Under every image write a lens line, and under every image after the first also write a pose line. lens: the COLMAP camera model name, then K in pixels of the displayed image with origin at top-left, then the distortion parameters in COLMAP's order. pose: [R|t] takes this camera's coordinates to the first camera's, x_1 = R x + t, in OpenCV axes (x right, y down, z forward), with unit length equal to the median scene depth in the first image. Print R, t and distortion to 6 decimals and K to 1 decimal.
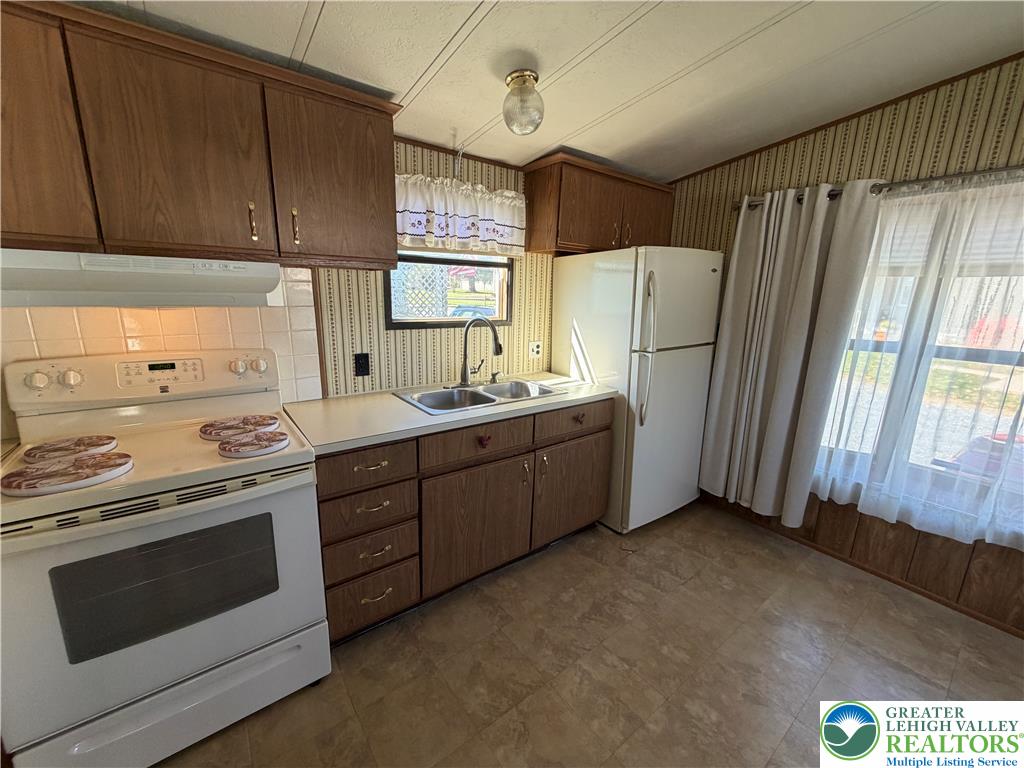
lens RADIAL K [[408.8, 0, 509.4], [0, 408.8, 383.8], [0, 0, 1]] dist [0.000795, 0.000223]
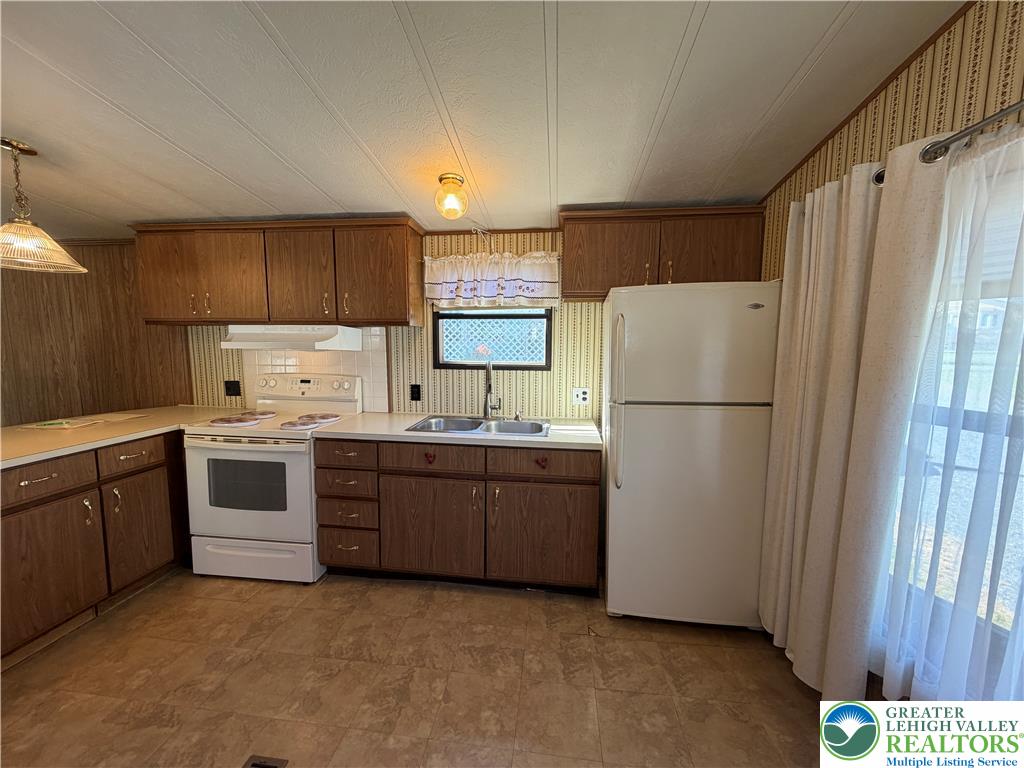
lens RADIAL K [[408.8, 0, 509.4], [0, 408.8, 383.8], [0, 0, 1]] dist [0.000795, 0.000223]
pose [[0.717322, 0.056086, -0.694480, 0.801679], [-0.142105, 0.987580, -0.067022, -0.026935], [0.682096, 0.146765, 0.716383, 0.204618]]
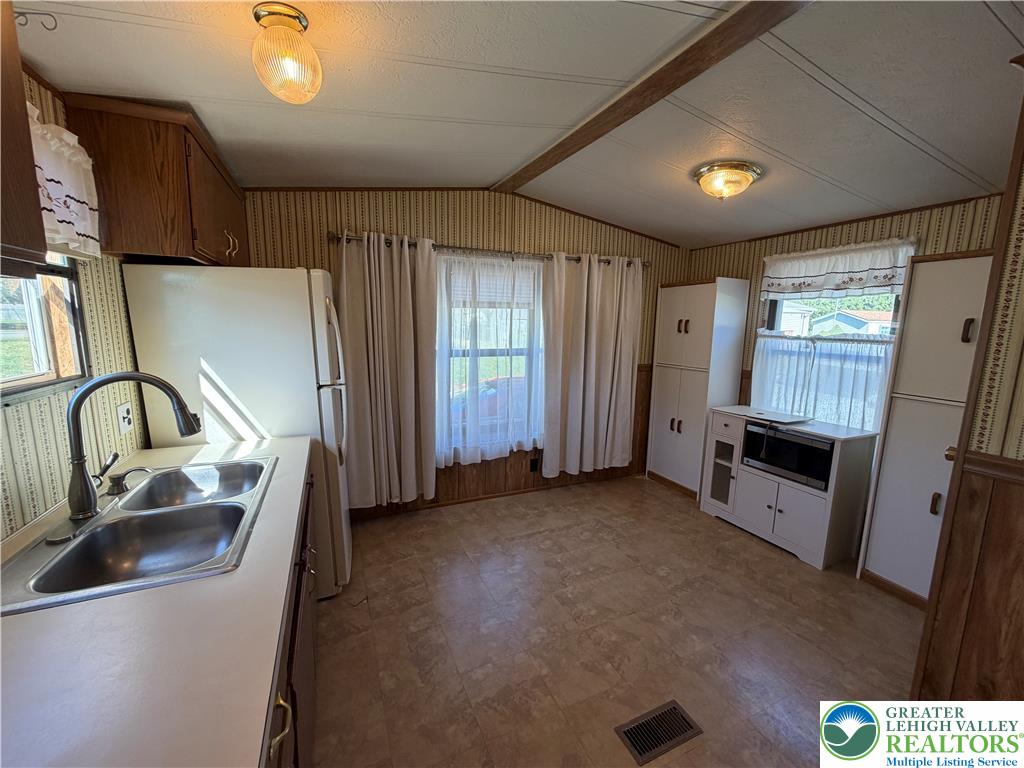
lens RADIAL K [[408.8, 0, 509.4], [0, 408.8, 383.8], [0, 0, 1]] dist [0.000795, 0.000223]
pose [[0.229634, -0.169469, 0.958409, -0.460935], [0.201615, 0.971647, 0.123503, -0.118648], [-0.952166, 0.164869, 0.257291, 0.409168]]
